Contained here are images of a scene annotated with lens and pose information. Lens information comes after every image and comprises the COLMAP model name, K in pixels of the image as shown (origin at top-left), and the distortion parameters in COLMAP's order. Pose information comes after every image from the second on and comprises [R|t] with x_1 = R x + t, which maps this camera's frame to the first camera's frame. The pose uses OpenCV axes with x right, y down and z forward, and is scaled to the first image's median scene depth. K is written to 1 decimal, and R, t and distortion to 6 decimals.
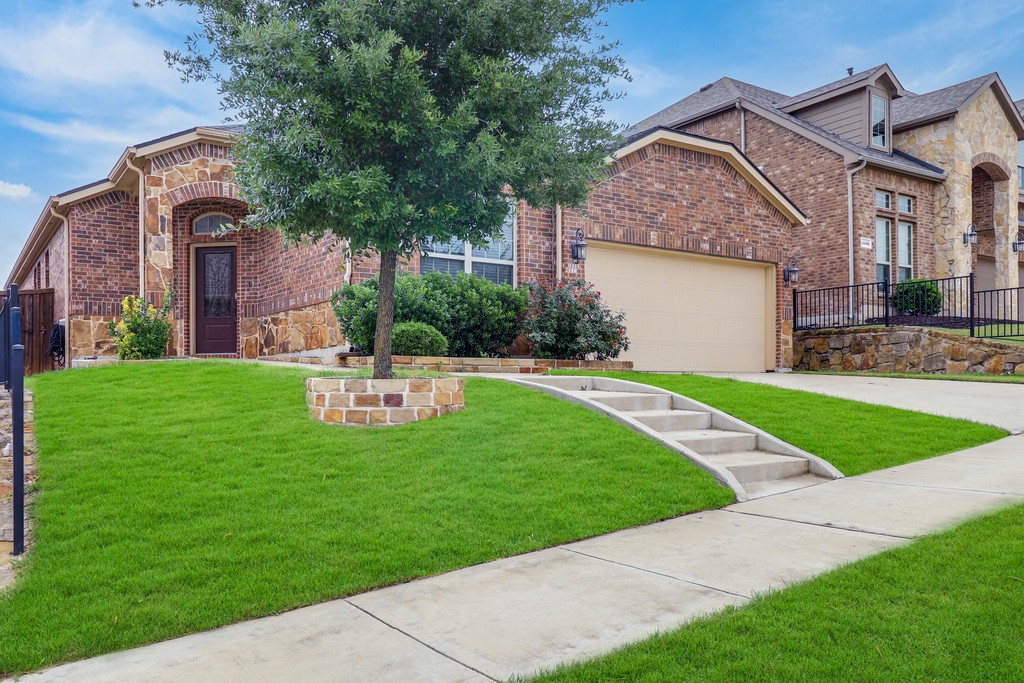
lens RADIAL K [[822.8, 0, 524.3], [0, 822.8, 376.6], [0, 0, 1]] dist [-0.009563, -0.000119]
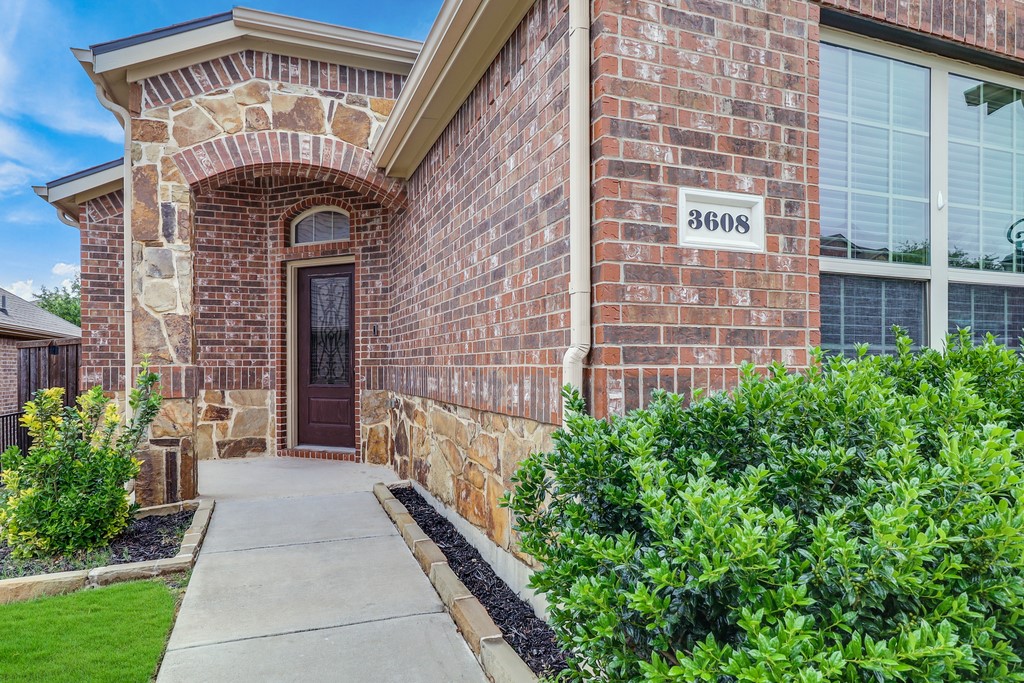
lens RADIAL K [[609.0, 0, 511.6], [0, 609.0, 349.8], [0, 0, 1]] dist [0.001731, 0.000147]
pose [[0.970126, -0.003467, -0.242576, -0.153383], [0.000807, 0.999938, -0.011061, -0.100572], [0.242599, 0.010535, 0.970069, 0.659967]]
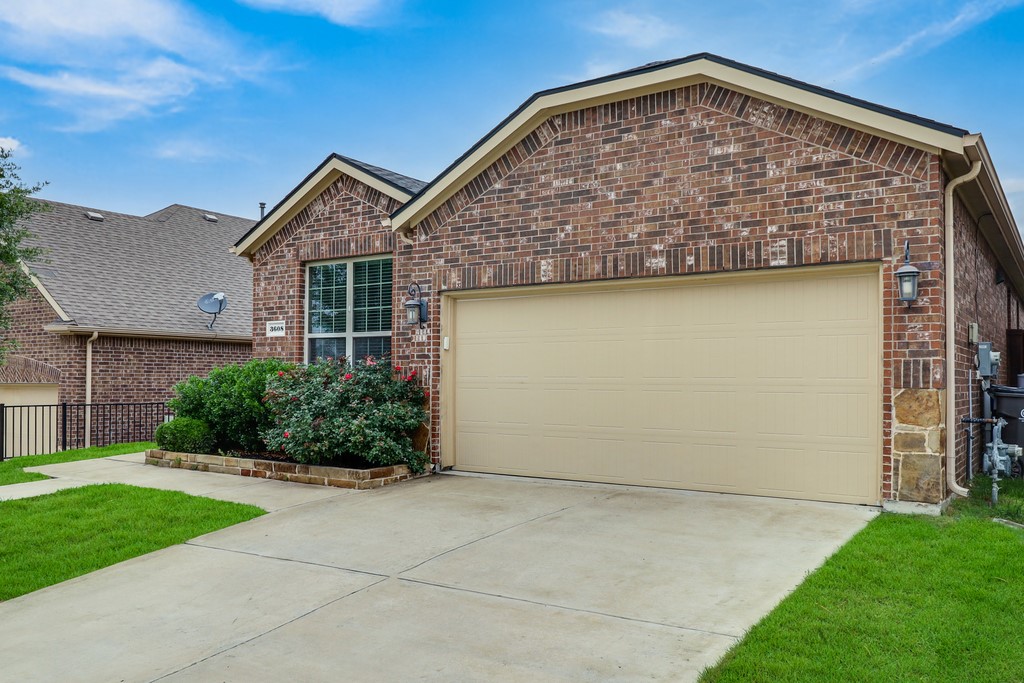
lens RADIAL K [[822.8, 0, 513.3], [0, 822.8, 352.6], [0, 0, 1]] dist [-0.009563, -0.000119]
pose [[0.350138, -0.021506, -0.936451, 0.749125], [0.007690, 0.999769, -0.020085, -0.093966], [0.936667, -0.000169, 0.350222, 0.768001]]
